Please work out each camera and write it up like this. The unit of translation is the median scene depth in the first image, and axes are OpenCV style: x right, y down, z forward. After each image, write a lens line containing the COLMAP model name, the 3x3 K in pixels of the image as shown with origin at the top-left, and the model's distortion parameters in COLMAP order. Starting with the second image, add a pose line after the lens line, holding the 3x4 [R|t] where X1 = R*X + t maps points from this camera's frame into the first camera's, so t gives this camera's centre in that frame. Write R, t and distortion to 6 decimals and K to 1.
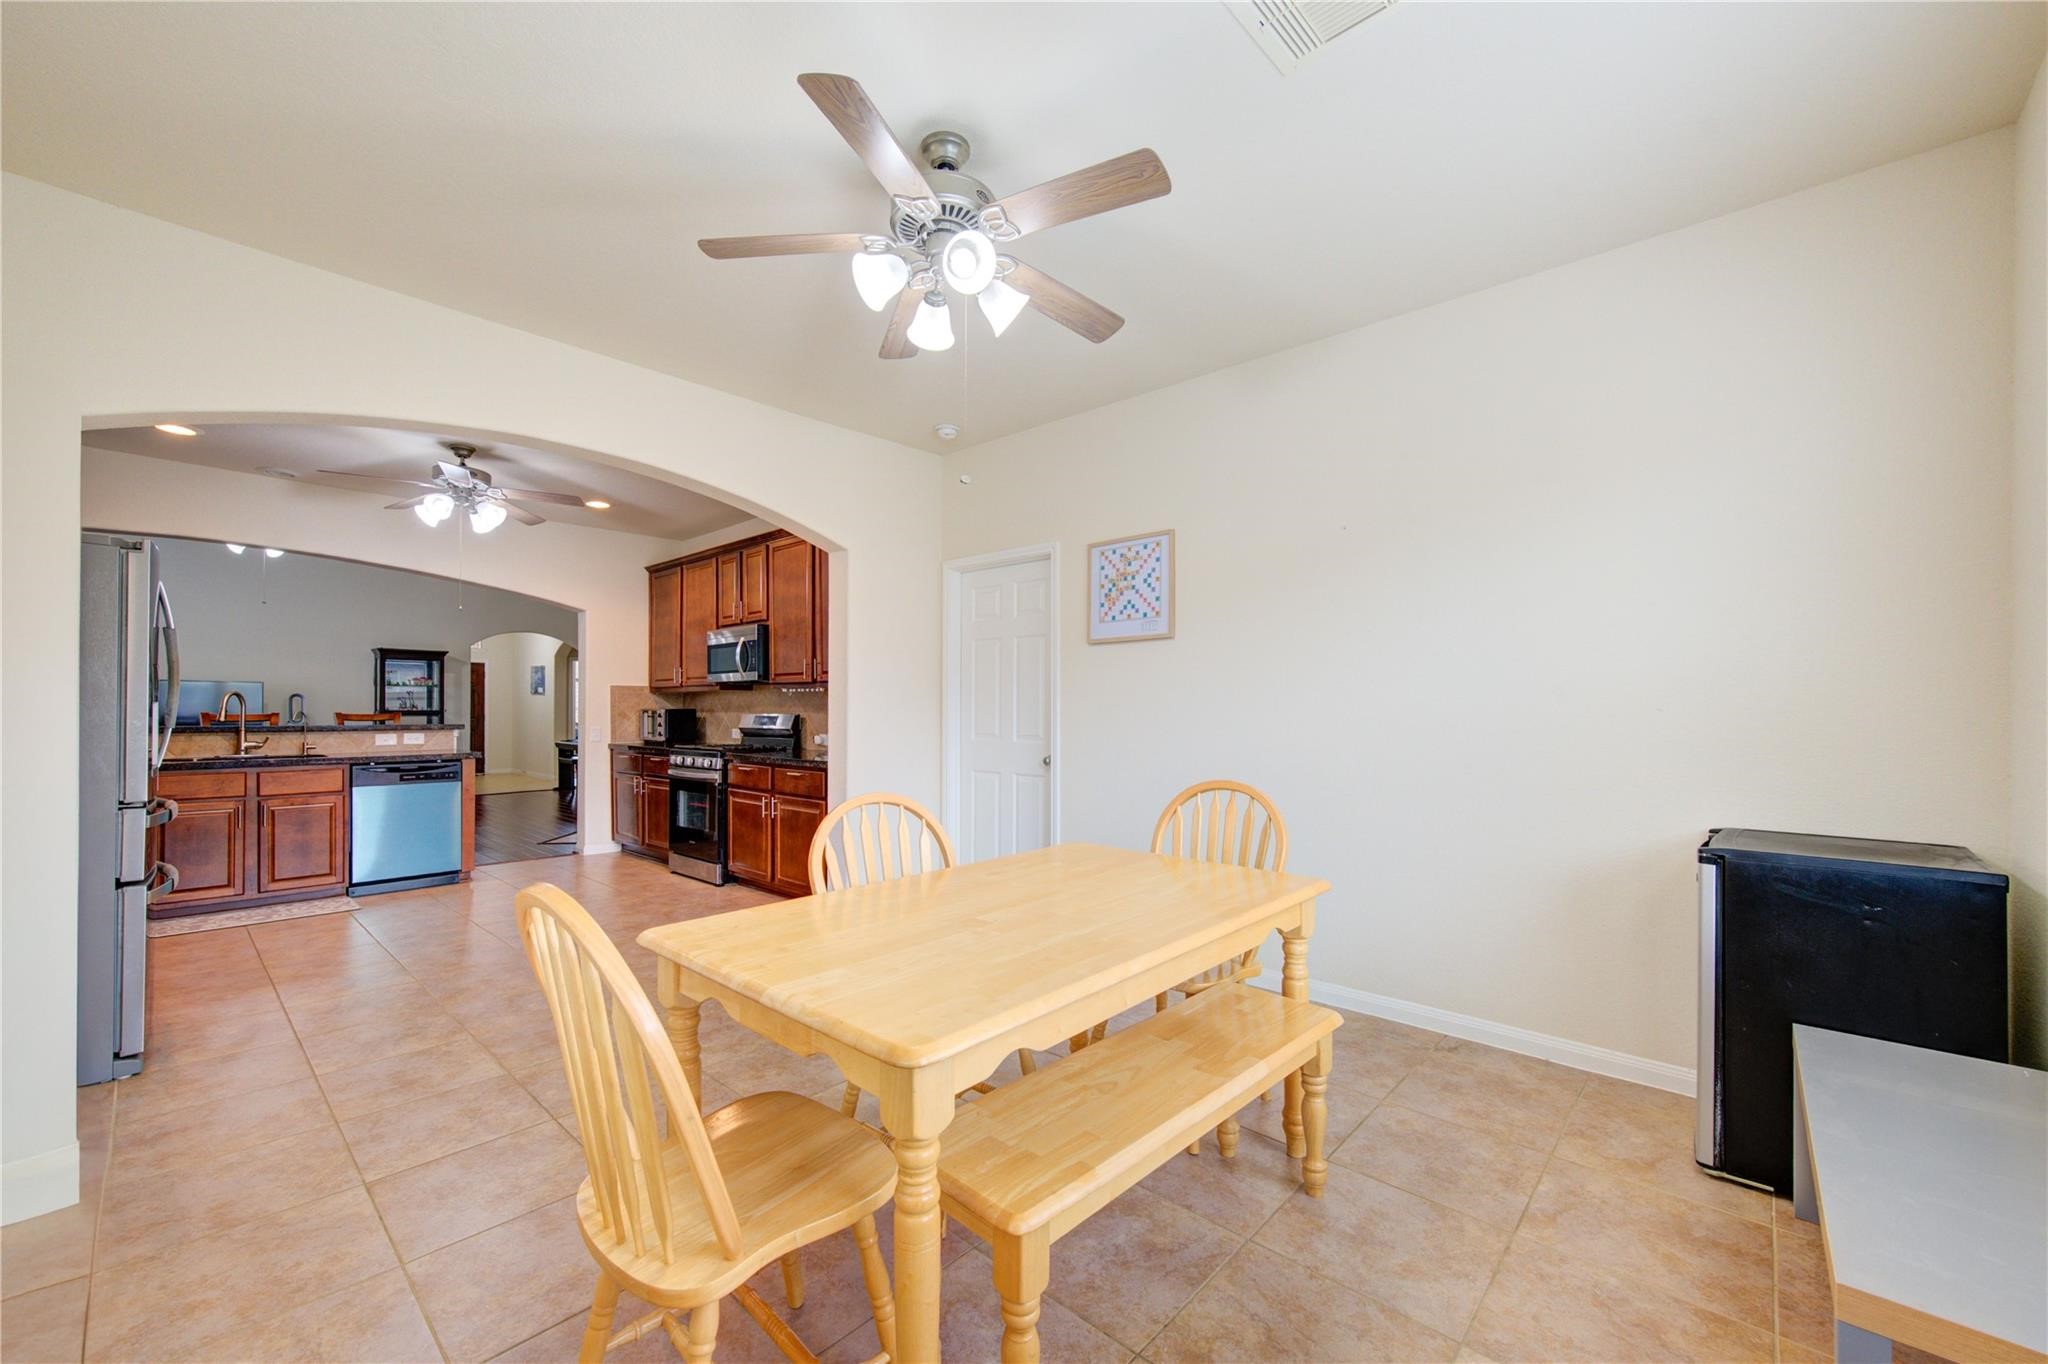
lens RADIAL K [[818.7, 0, 1030.6], [0, 818.7, 699.1], [0, 0, 1]] dist [-0.001309, -0.000069]
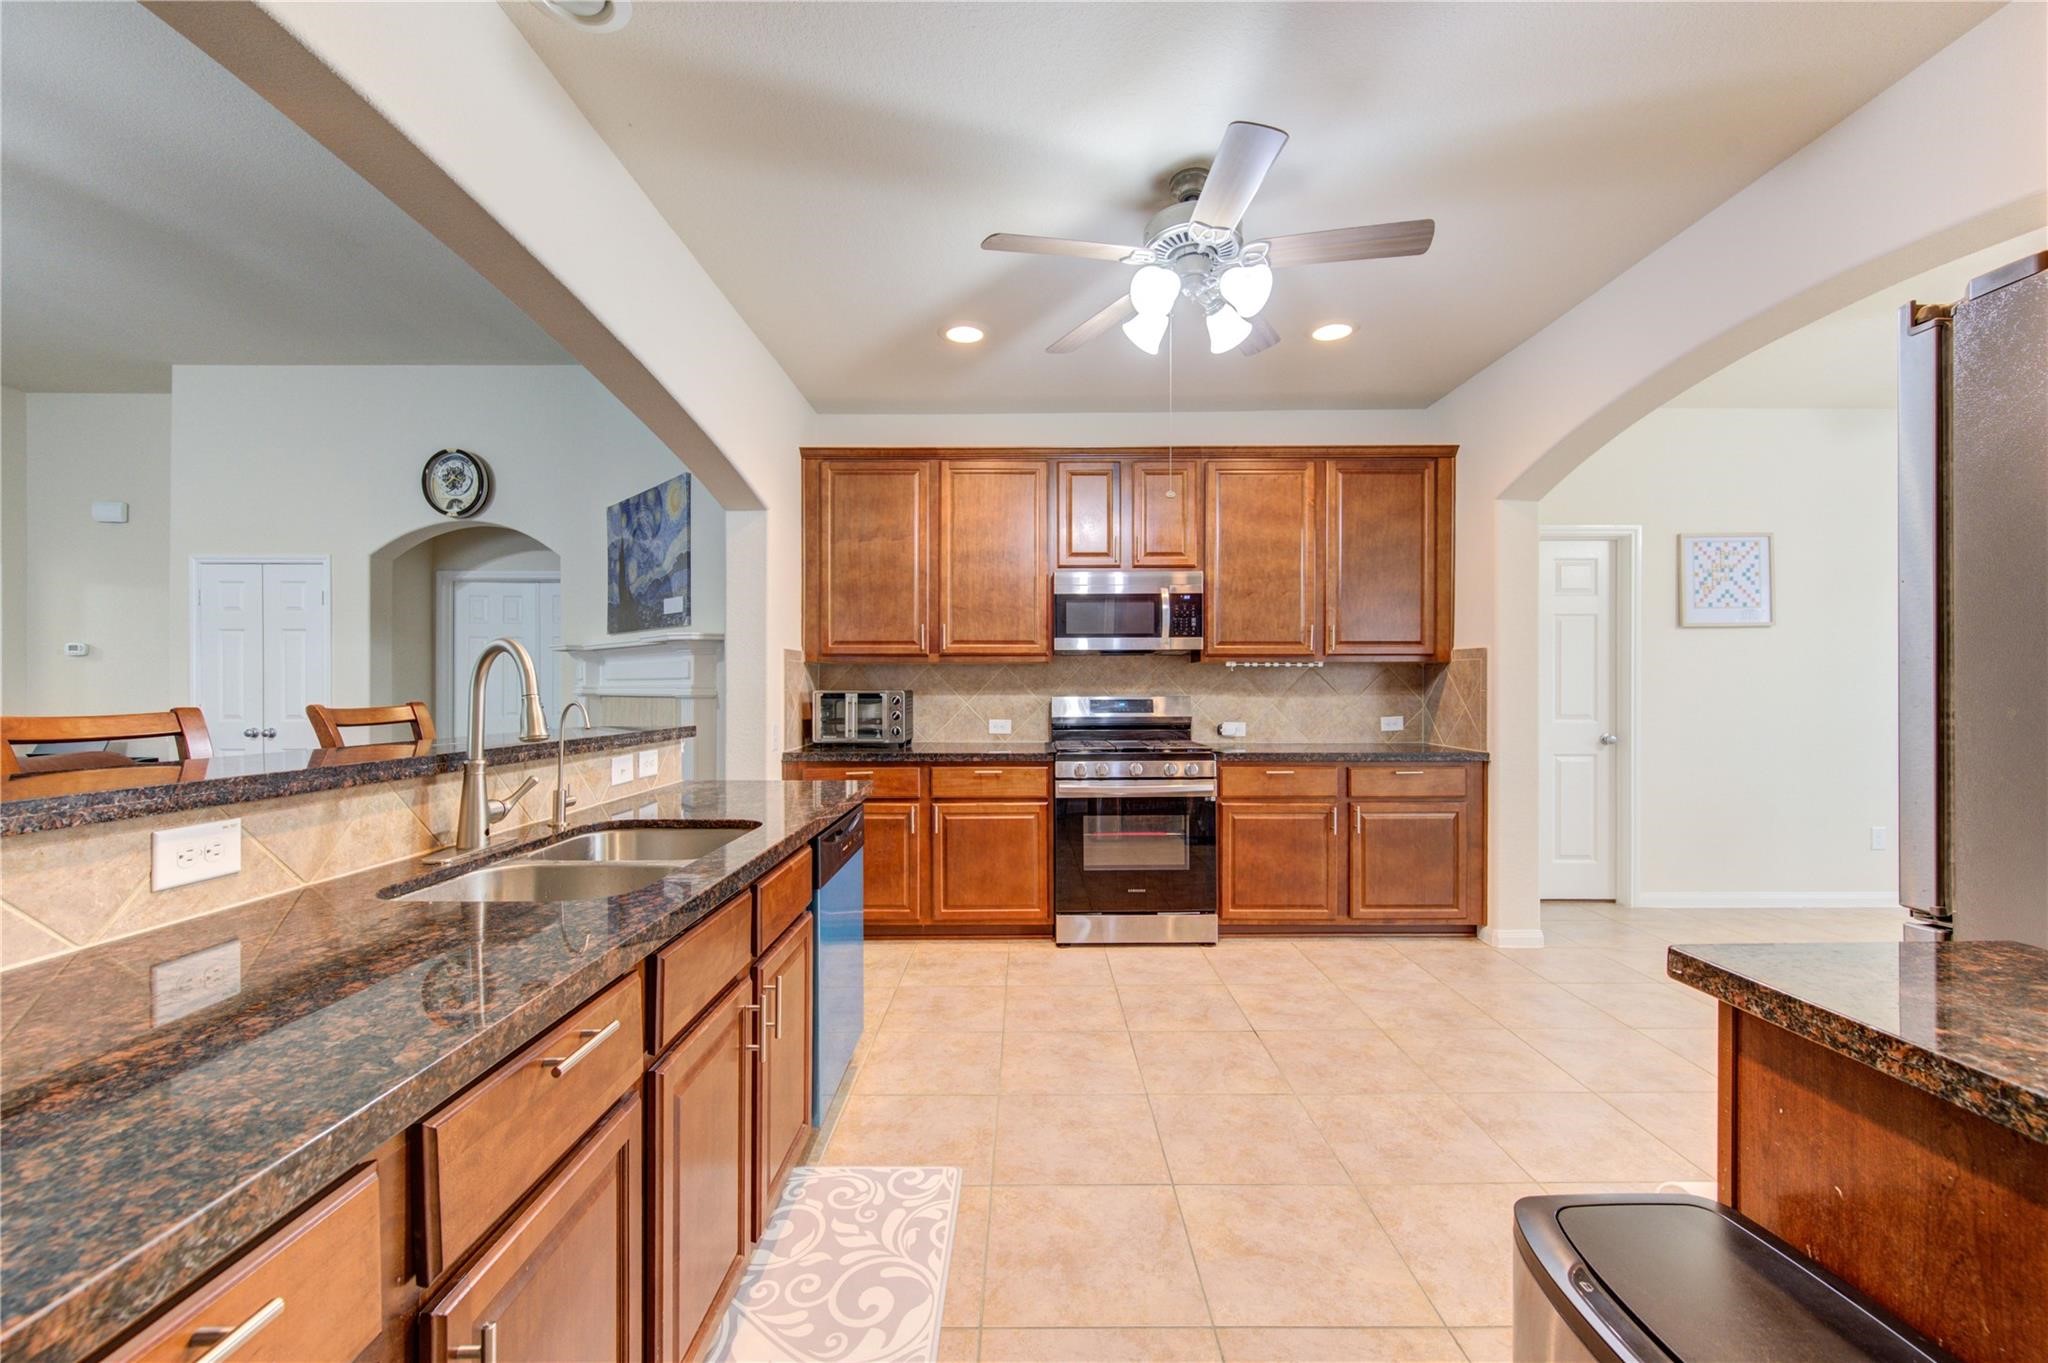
lens RADIAL K [[821.2, 0, 1011.4], [0, 821.2, 679.1], [0, 0, 1]] dist [-0.002442, 0.000062]
pose [[0.740883, 0.007255, 0.671595, -1.322287], [-0.005460, 0.999974, -0.004780, 0.010218], [-0.671612, -0.000125, 0.740903, 0.815722]]
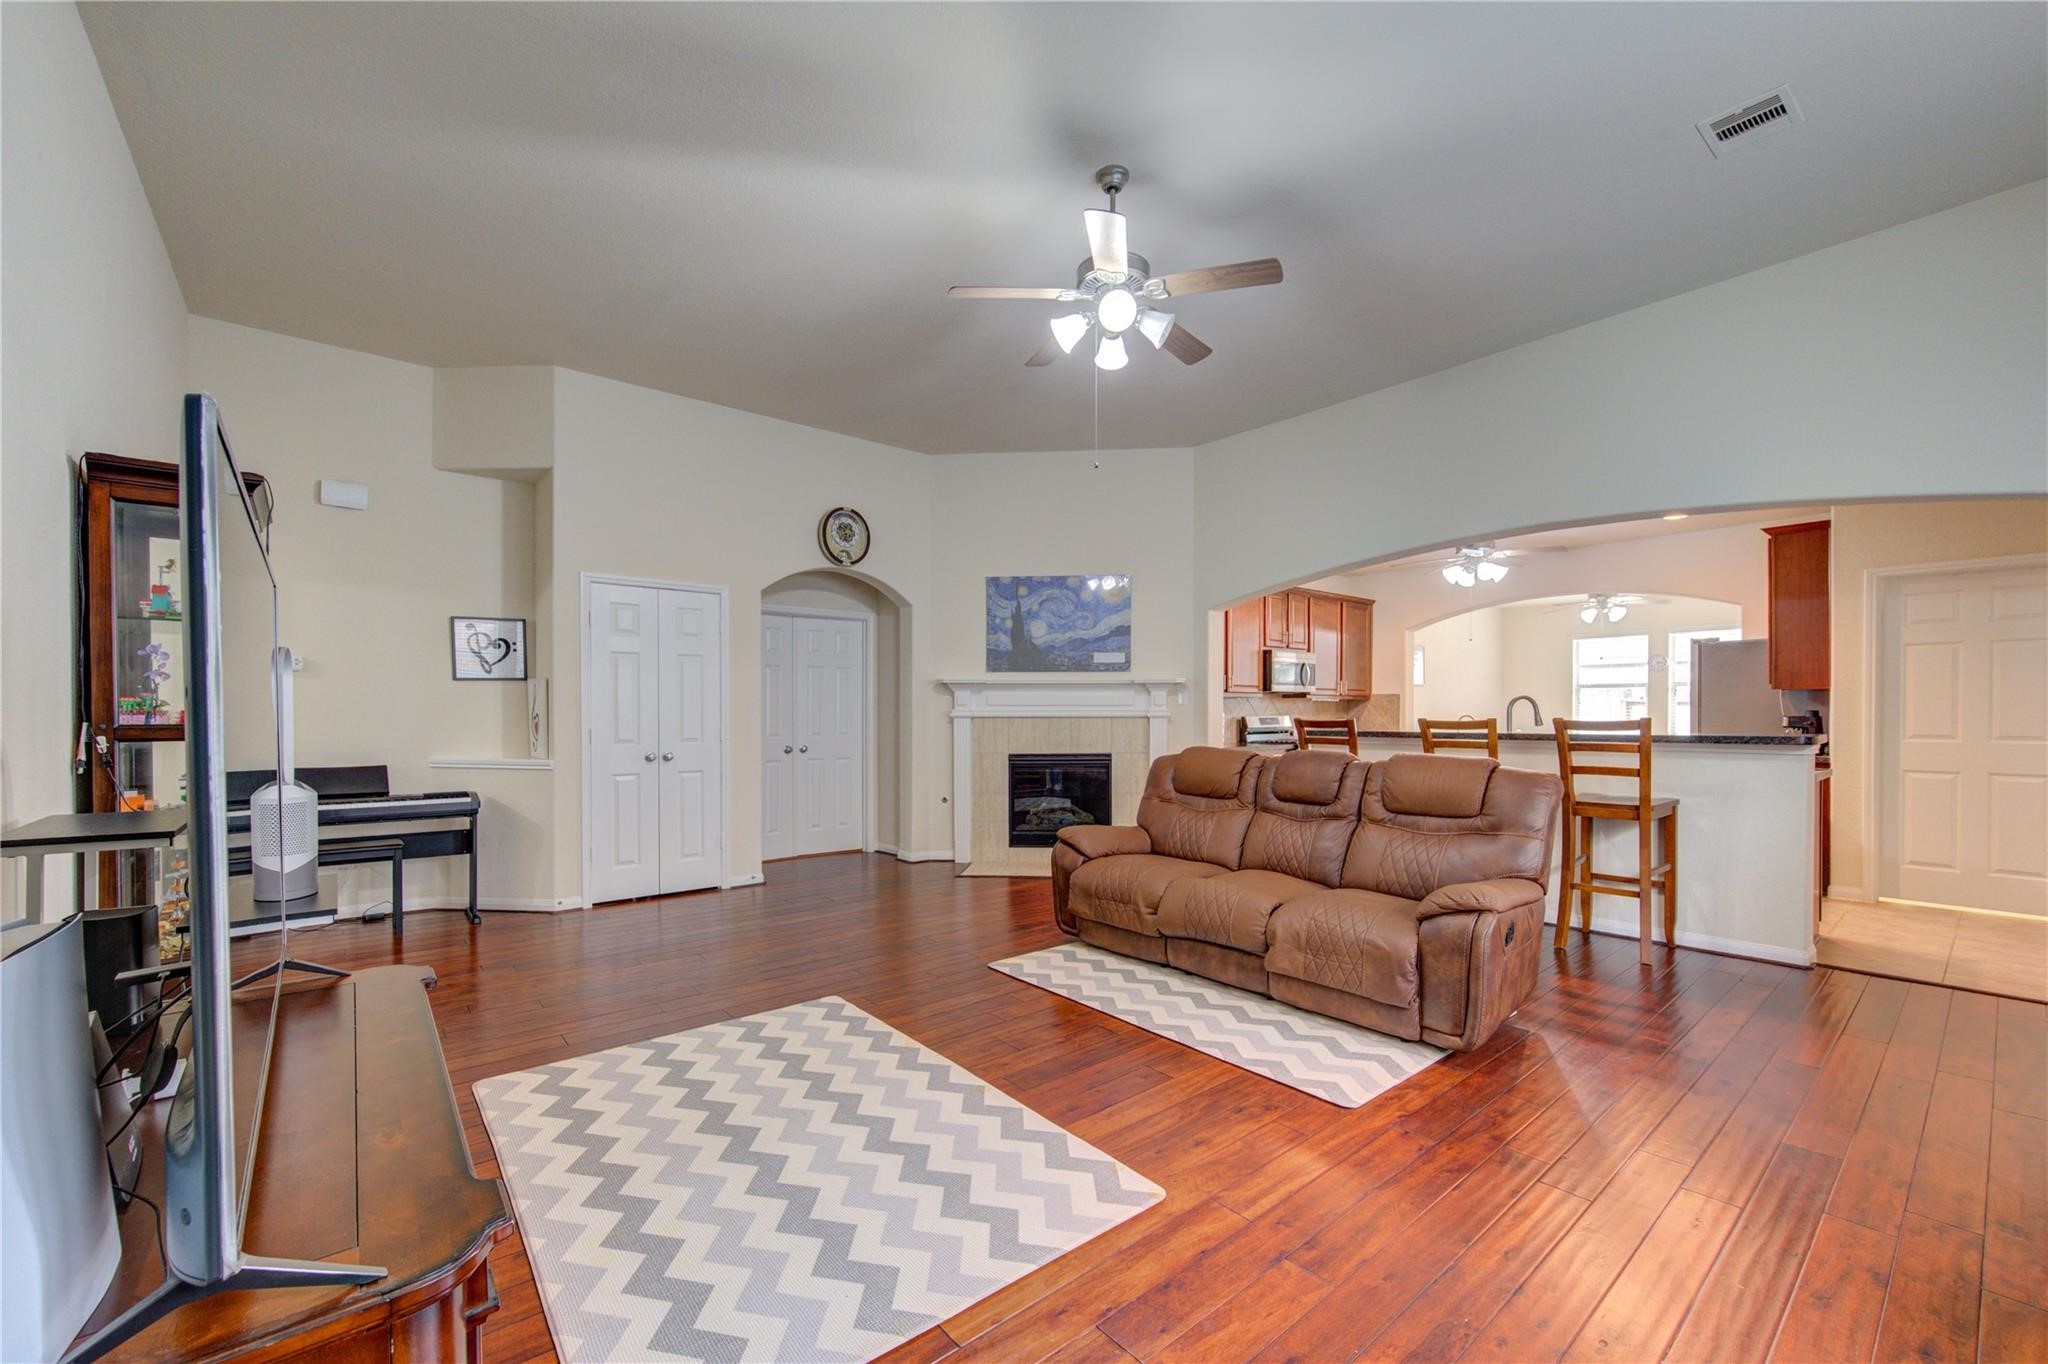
lens RADIAL K [[818.7, 0, 1029.8], [0, 818.7, 714.1], [0, 0, 1]] dist [-0.001309, -0.000069]
pose [[0.133172, -0.002636, 0.991089, -2.537958], [-0.006268, 0.999974, 0.003501, 0.019208], [-0.991073, -0.006678, 0.133152, 1.807645]]
